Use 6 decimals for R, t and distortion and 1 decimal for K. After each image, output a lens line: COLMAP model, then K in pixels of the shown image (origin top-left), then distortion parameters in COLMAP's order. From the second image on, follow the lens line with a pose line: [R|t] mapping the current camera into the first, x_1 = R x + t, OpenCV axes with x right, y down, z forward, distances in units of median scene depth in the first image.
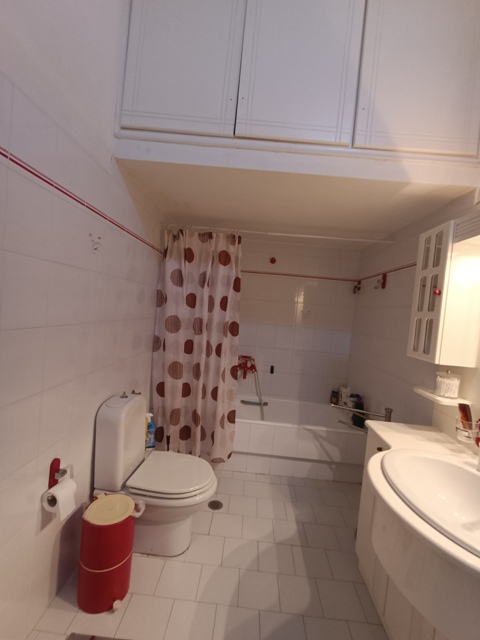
lens RADIAL K [[288.4, 0, 242.0], [0, 288.4, 319.7], [0, 0, 1]] dist [-0.013851, 0.004872]
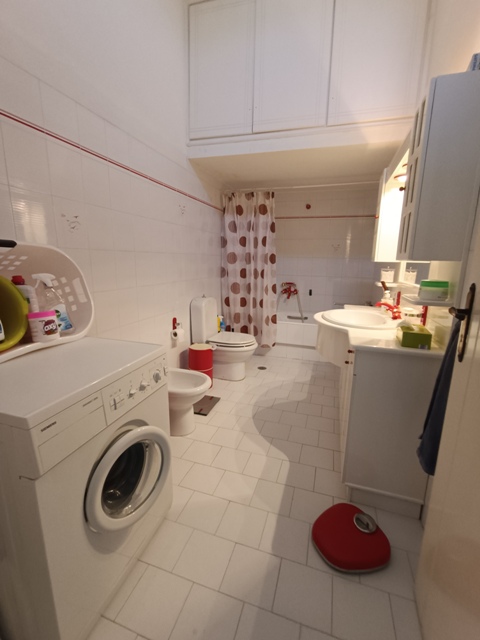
lens RADIAL K [[288.4, 0, 241.8], [0, 288.4, 316.4], [0, 0, 1]] dist [-0.013851, 0.004872]
pose [[0.960749, -0.019623, -0.276723, 0.228838], [0.059512, 0.988852, 0.136495, 0.114967], [0.270960, -0.147606, 0.951206, -0.488853]]
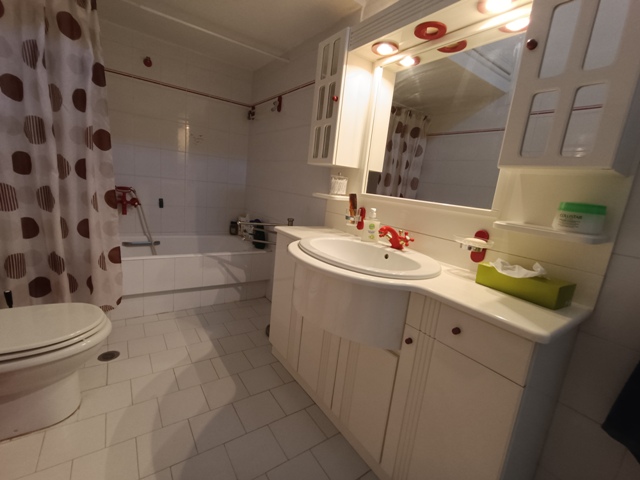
lens RADIAL K [[288.4, 0, 320.8], [0, 288.4, 239.0], [0, 0, 1]] dist [-0.013851, 0.004872]
pose [[0.797642, -0.121450, 0.590776, -0.047734], [-0.015568, 0.975044, 0.221466, 0.112333], [-0.602930, -0.185847, 0.775846, 0.046246]]
